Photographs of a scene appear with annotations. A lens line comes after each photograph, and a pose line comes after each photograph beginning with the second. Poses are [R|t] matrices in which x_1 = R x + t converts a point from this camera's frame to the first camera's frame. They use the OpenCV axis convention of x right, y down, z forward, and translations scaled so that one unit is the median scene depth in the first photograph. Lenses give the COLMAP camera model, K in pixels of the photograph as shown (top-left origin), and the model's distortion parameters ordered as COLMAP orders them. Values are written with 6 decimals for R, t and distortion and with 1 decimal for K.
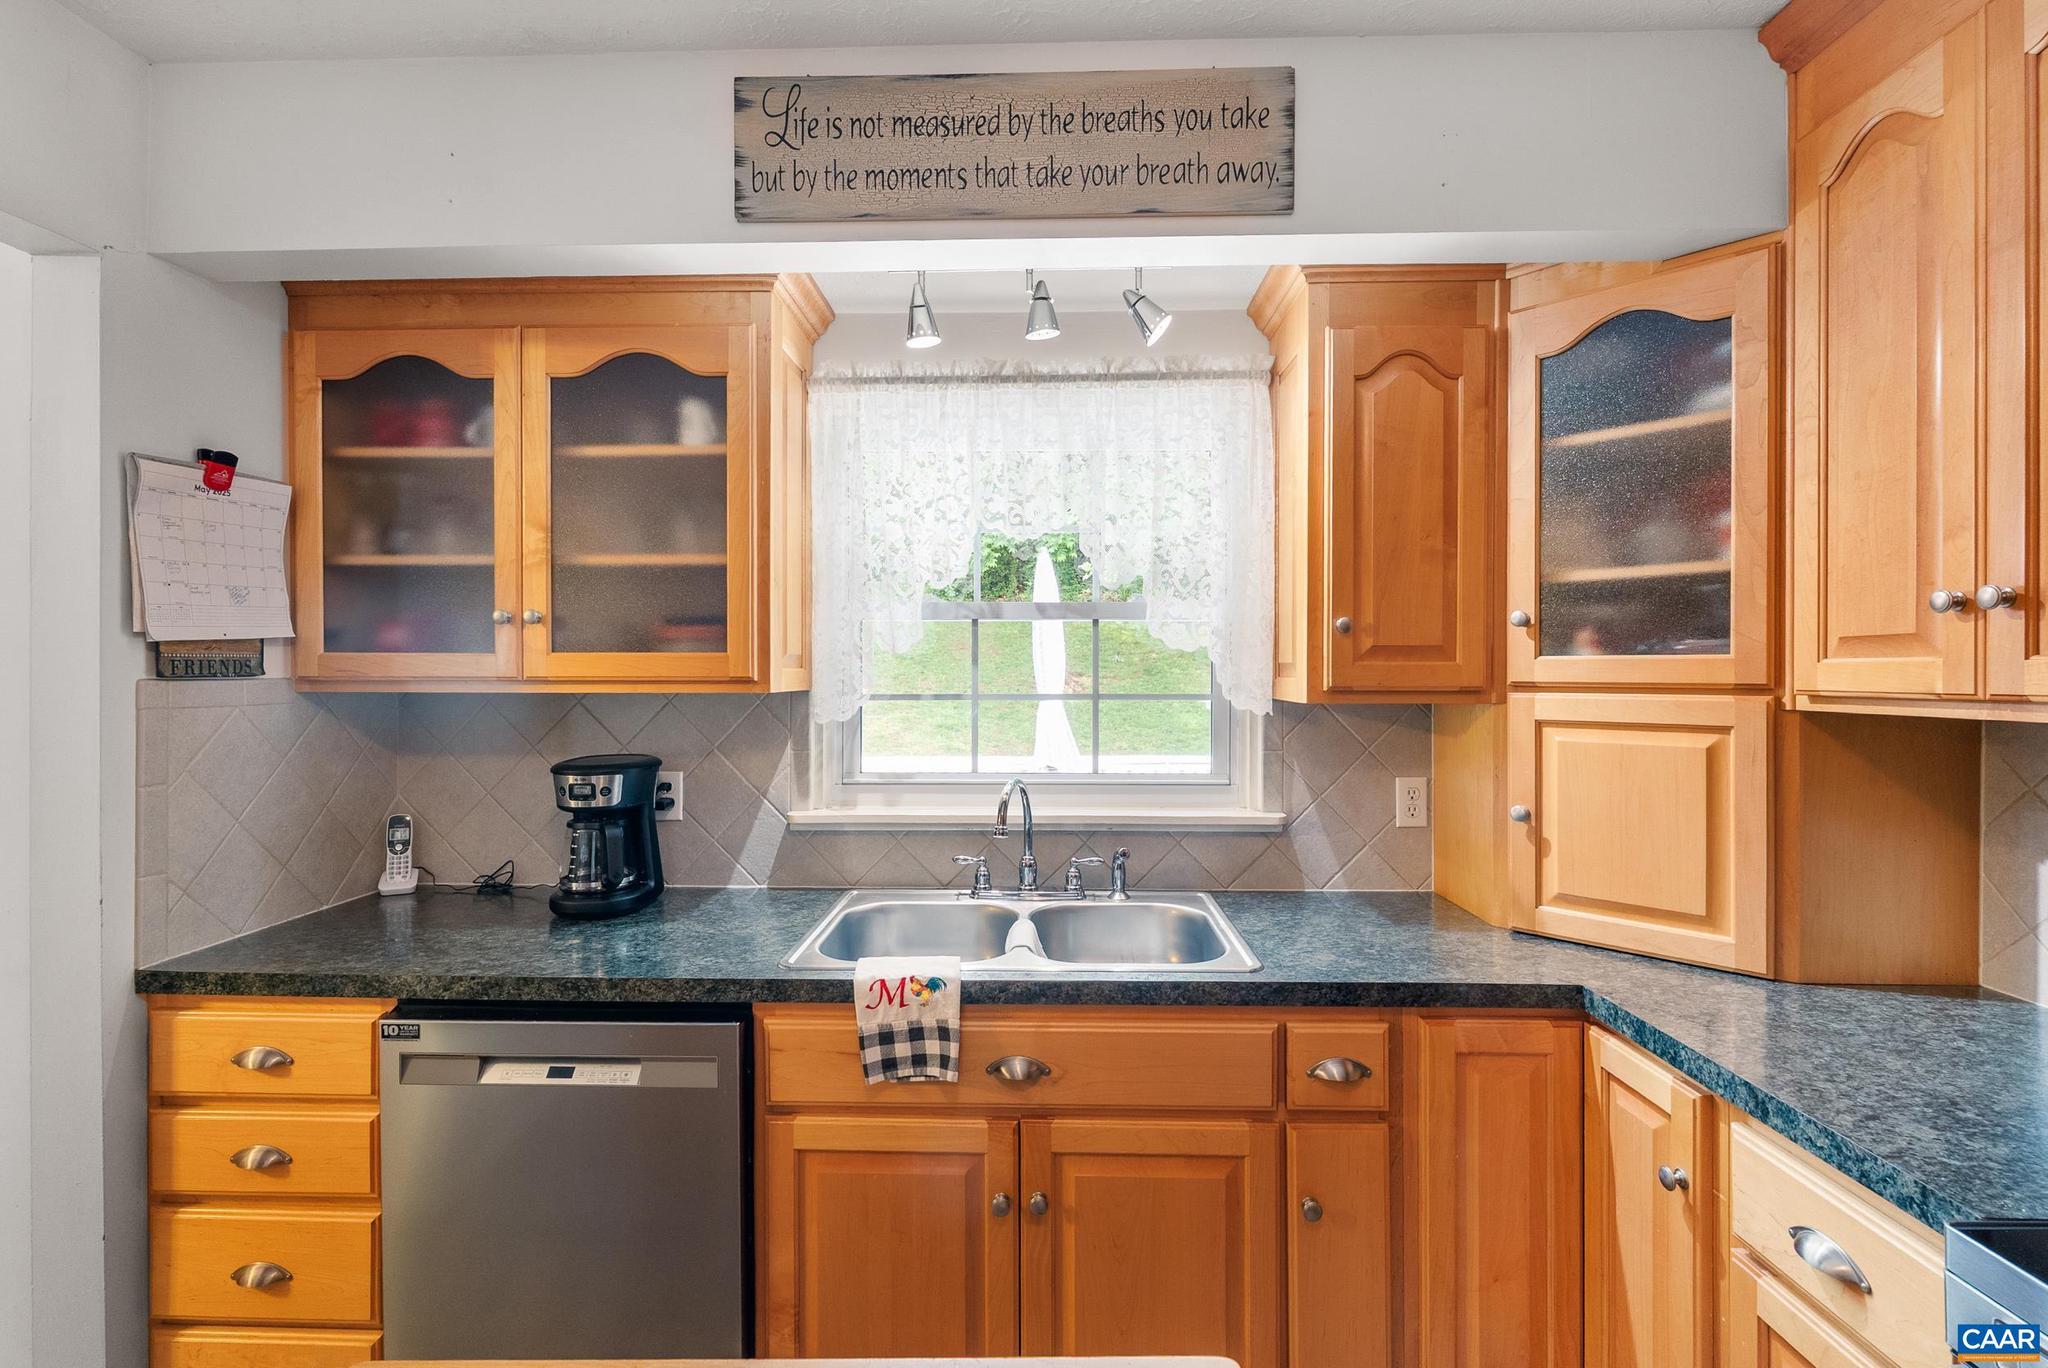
lens RADIAL K [[921.4, 0, 1018.8], [0, 921.4, 675.2], [0, 0, 1]] dist [-0.001651, -0.000604]
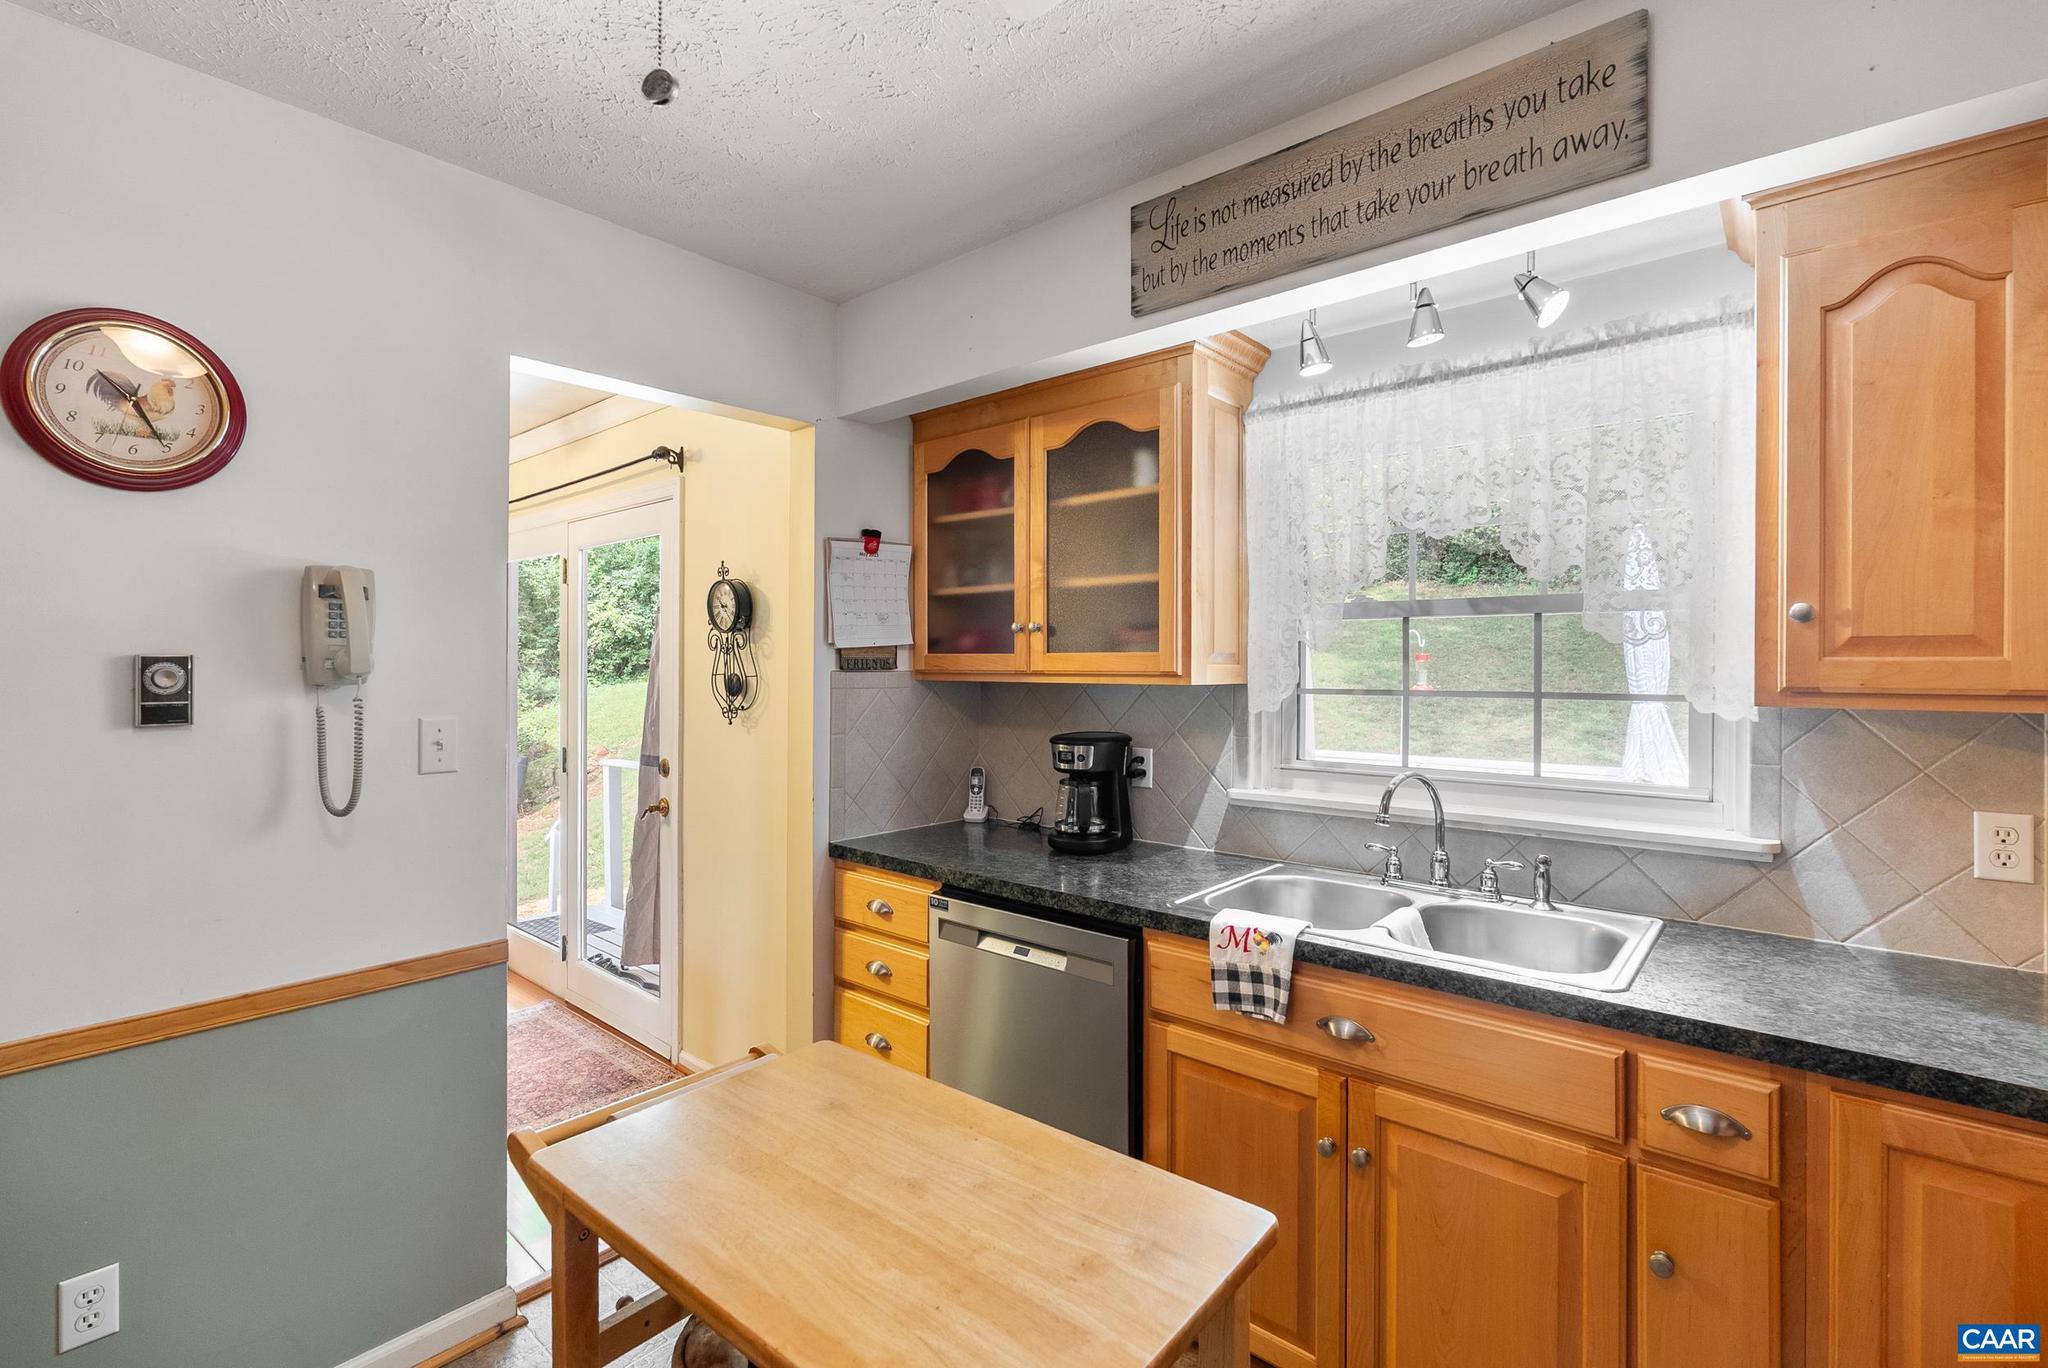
lens RADIAL K [[921.4, 0, 1006.7], [0, 921.4, 668.2], [0, 0, 1]] dist [-0.001651, -0.000604]
pose [[0.770847, 0.003014, -0.637013, 0.363326], [-0.005372, 0.999984, -0.001770, 0.000601], [0.636997, 0.004786, 0.770851, -0.098951]]
